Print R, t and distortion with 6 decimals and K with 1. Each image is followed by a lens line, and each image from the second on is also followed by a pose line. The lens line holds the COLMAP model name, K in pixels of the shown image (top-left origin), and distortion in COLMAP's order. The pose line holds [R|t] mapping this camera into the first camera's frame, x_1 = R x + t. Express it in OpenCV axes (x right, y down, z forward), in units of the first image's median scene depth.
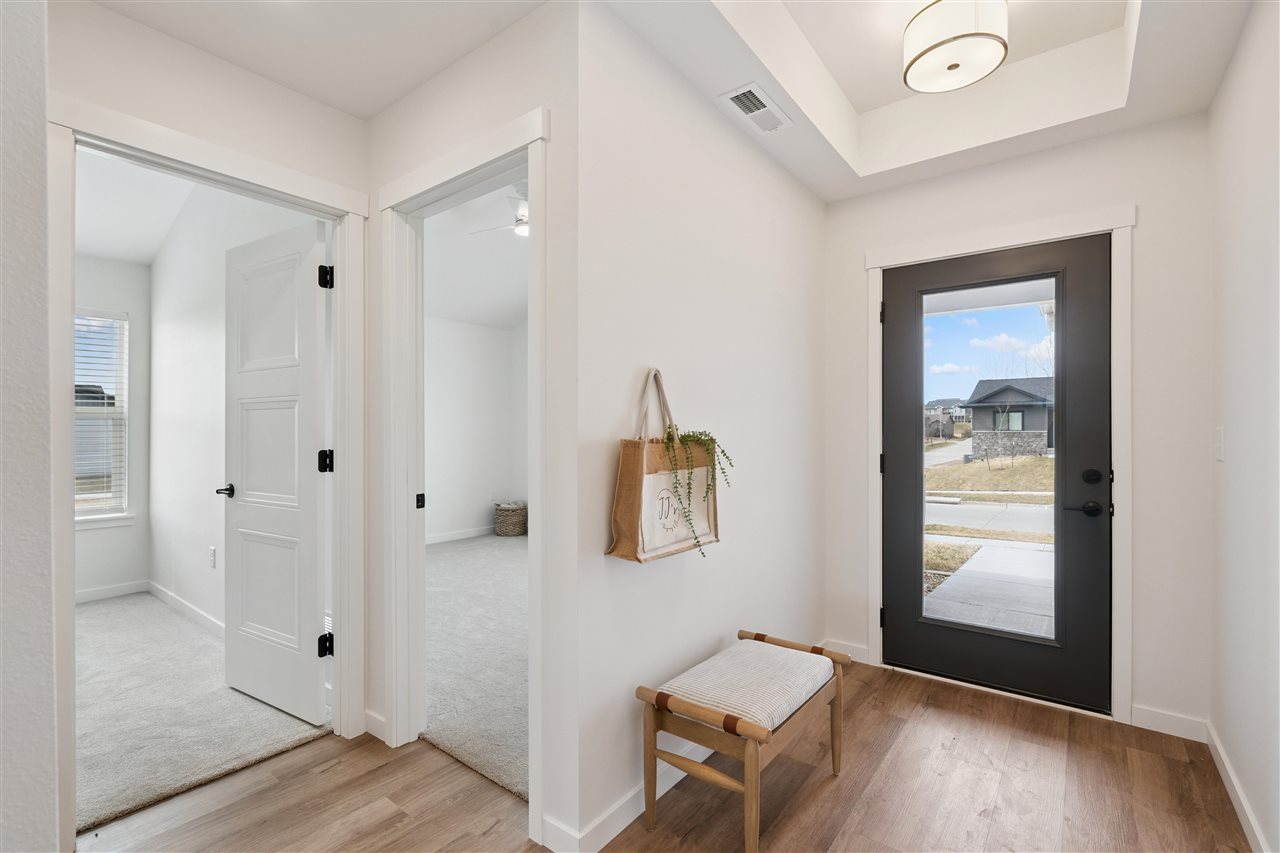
lens RADIAL K [[584.1, 0, 639.8], [0, 584.1, 426.5], [0, 0, 1]] dist [-0.004908, 0.001153]
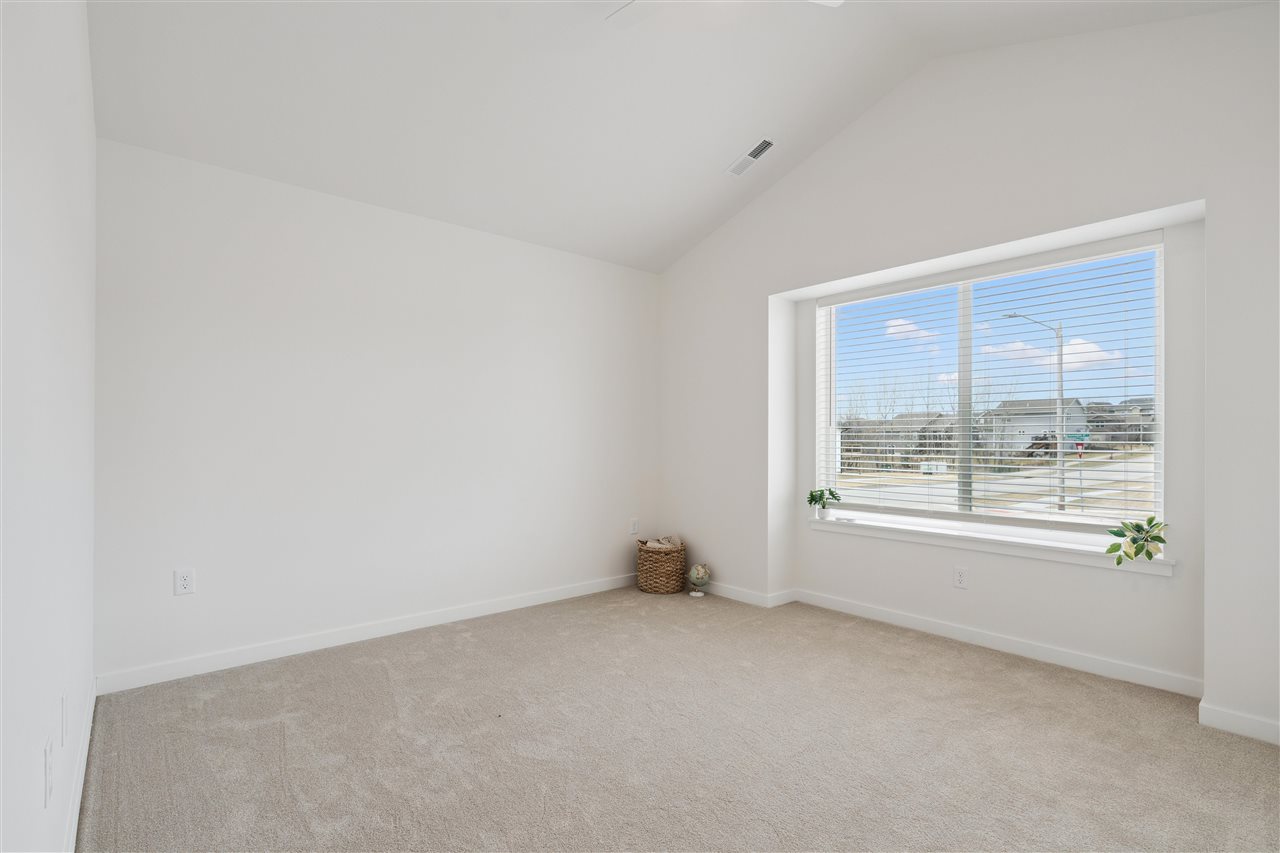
lens RADIAL K [[584.1, 0, 639.9], [0, 584.1, 428.5], [0, 0, 1]] dist [-0.004908, 0.001153]
pose [[0.979662, 0.006263, -0.200555, -0.118767], [-0.006694, 0.999977, -0.001470, 0.010546], [0.200541, 0.002783, 0.979681, 0.374274]]
